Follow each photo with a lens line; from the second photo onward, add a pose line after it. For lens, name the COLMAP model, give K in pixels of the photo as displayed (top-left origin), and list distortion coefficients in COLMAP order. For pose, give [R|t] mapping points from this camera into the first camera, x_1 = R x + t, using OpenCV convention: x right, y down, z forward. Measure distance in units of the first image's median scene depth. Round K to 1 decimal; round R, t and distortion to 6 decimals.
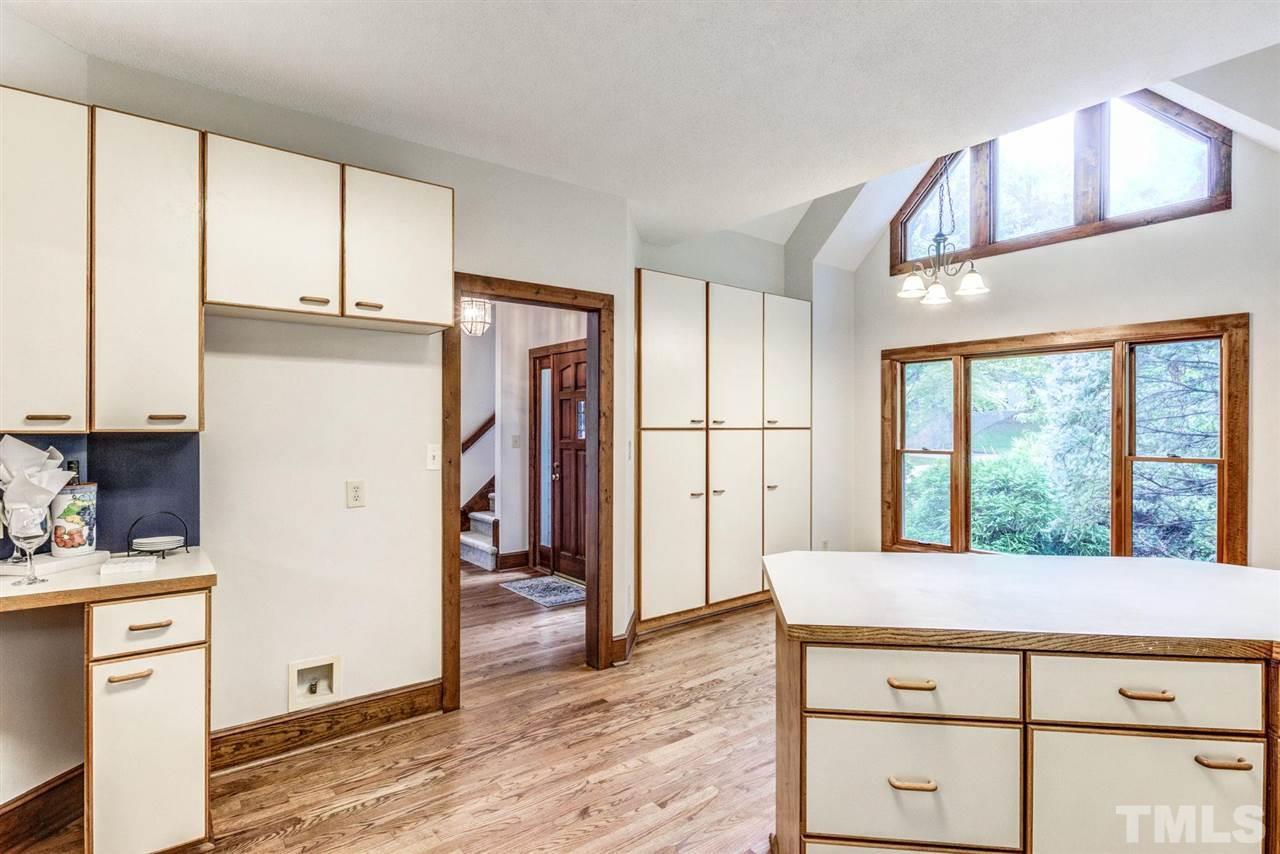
lens RADIAL K [[666.5, 0, 640.0], [0, 666.5, 427.0], [0, 0, 1]] dist [-0.001179, 0.000557]
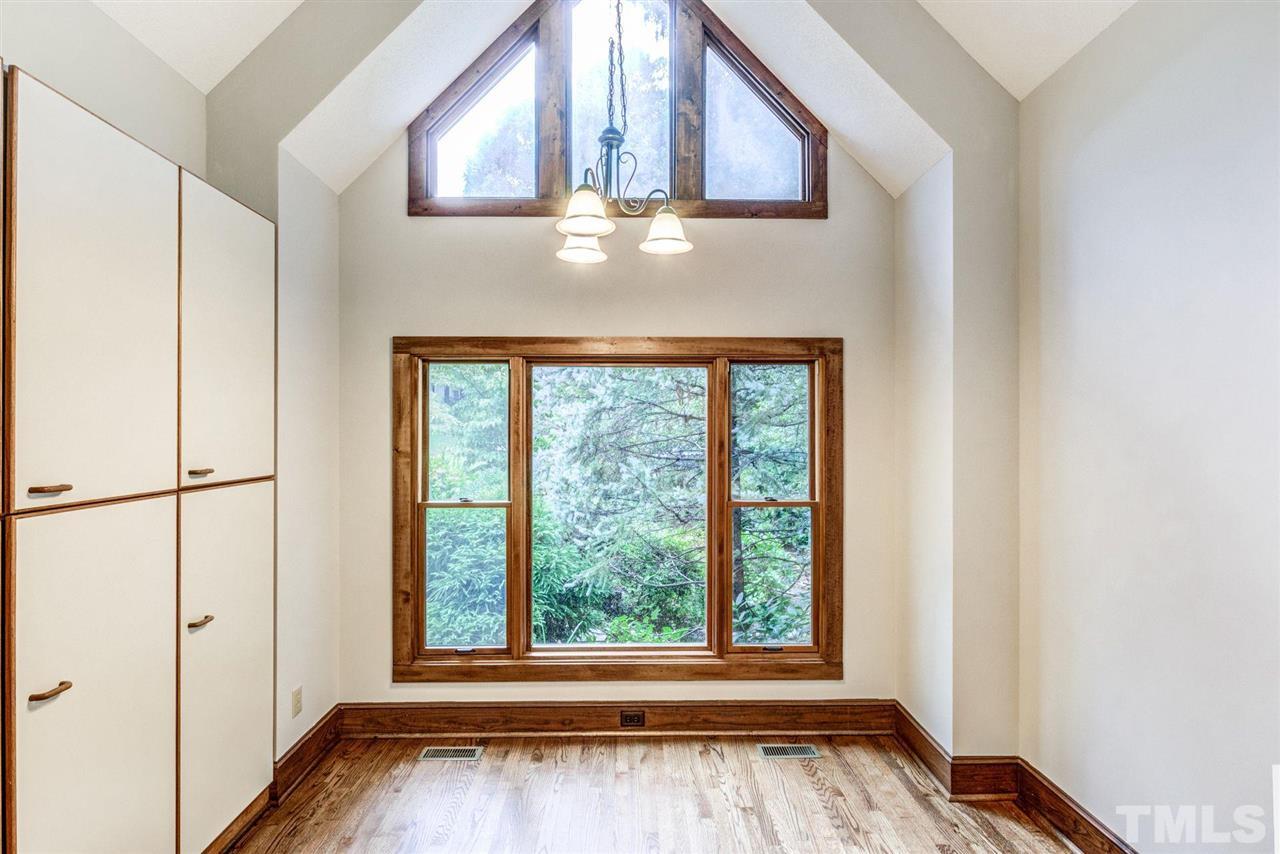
lens RADIAL K [[666.5, 0, 640.0], [0, 666.5, 427.0], [0, 0, 1]] dist [-0.001179, 0.000557]
pose [[0.602739, 0.003089, 0.797932, 0.023424], [-0.001775, 0.999995, -0.002530, -0.035913], [-0.797936, 0.000108, 0.602742, 0.496882]]
